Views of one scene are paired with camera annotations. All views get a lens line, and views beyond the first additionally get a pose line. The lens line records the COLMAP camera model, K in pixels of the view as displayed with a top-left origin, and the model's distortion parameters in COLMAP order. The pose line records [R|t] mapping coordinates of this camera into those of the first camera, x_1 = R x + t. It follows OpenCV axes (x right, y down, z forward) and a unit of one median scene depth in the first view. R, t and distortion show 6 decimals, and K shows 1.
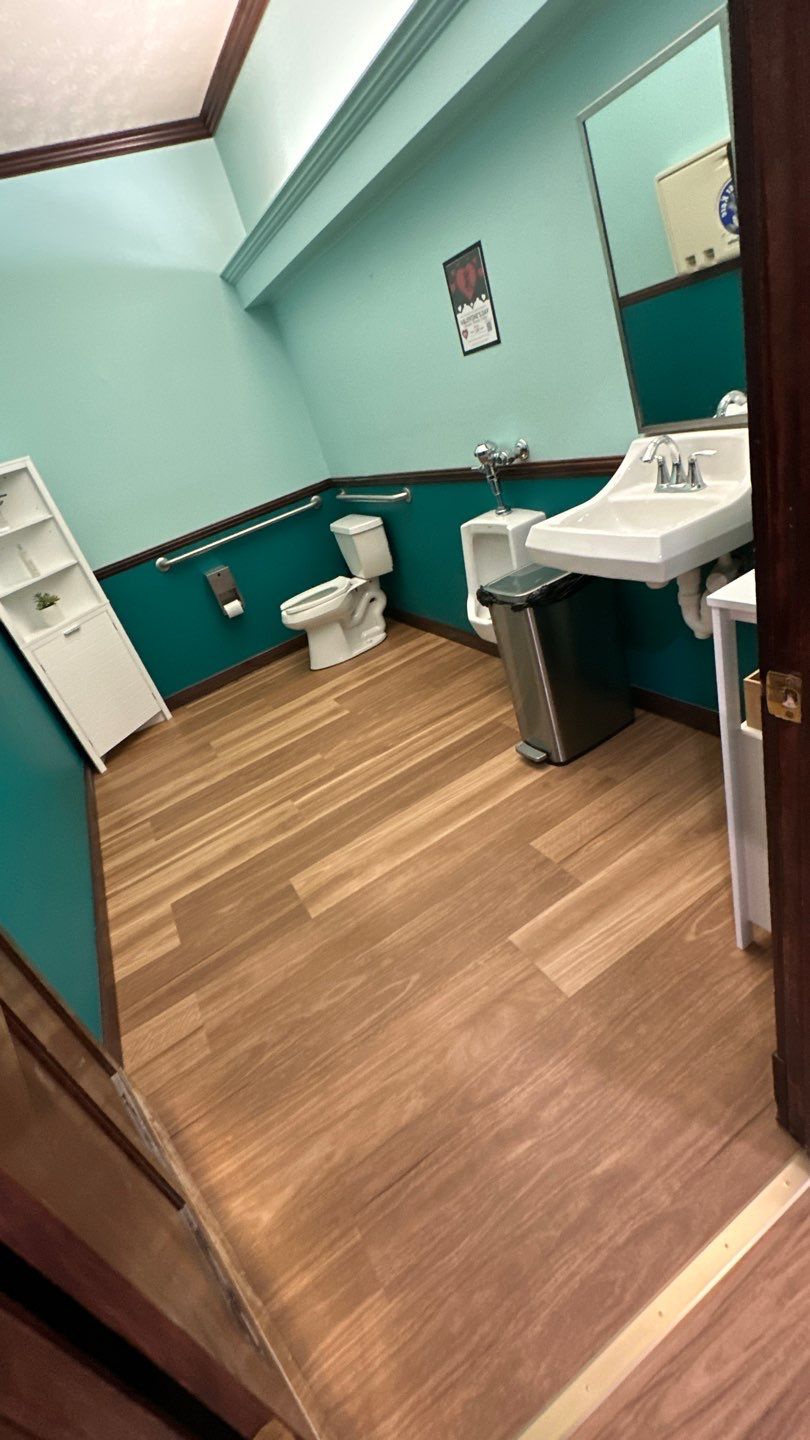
lens RADIAL K [[624.7, 0, 407.1], [0, 624.7, 717.0], [0, 0, 1]] dist [-0.001153, 0.000237]
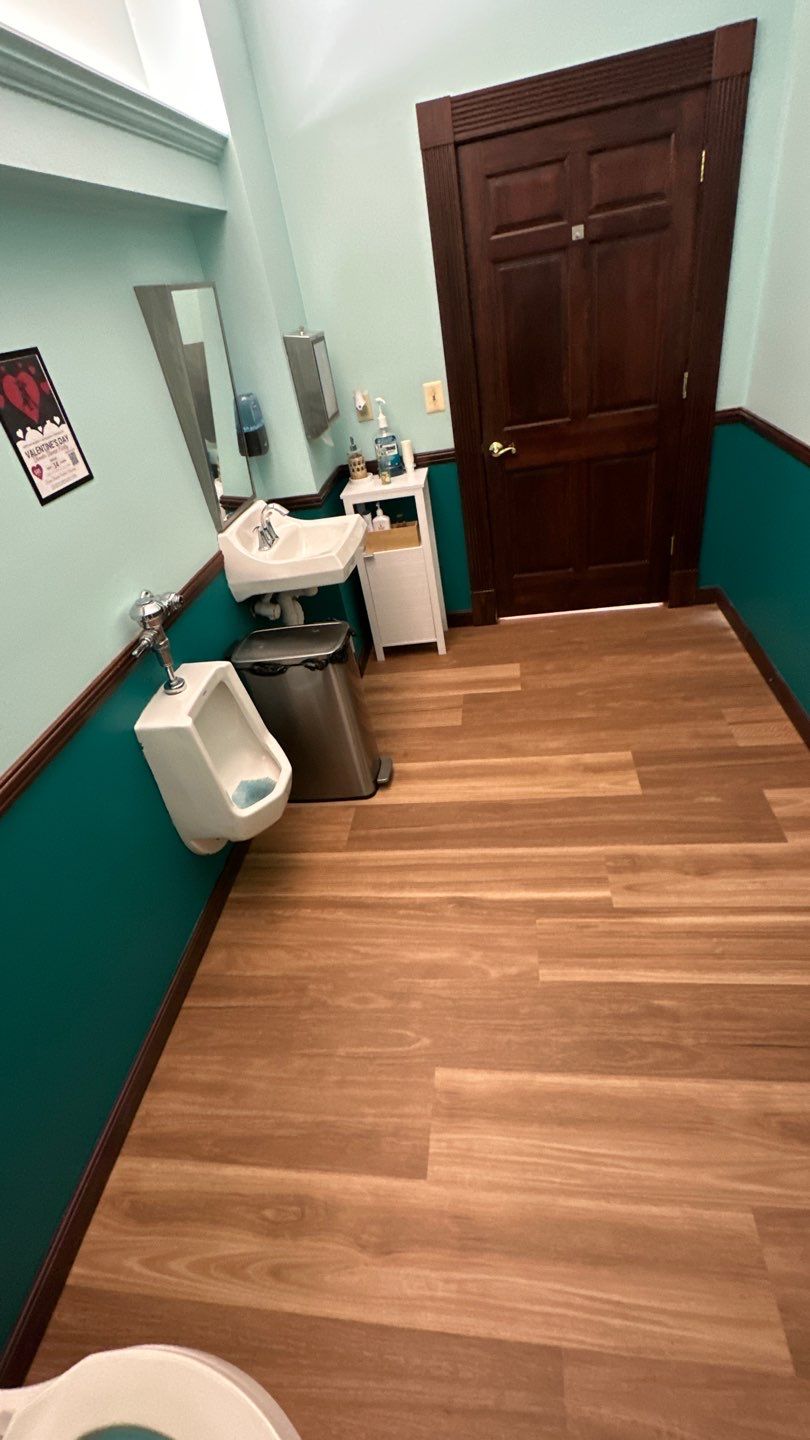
lens RADIAL K [[624.7, 0, 407.1], [0, 624.7, 717.0], [0, 0, 1]] dist [-0.001153, 0.000237]
pose [[-0.721220, 0.020455, 0.692404, -0.609381], [0.614283, 0.480861, 0.625643, -0.670407], [-0.320152, 0.876558, -0.359372, 1.342676]]
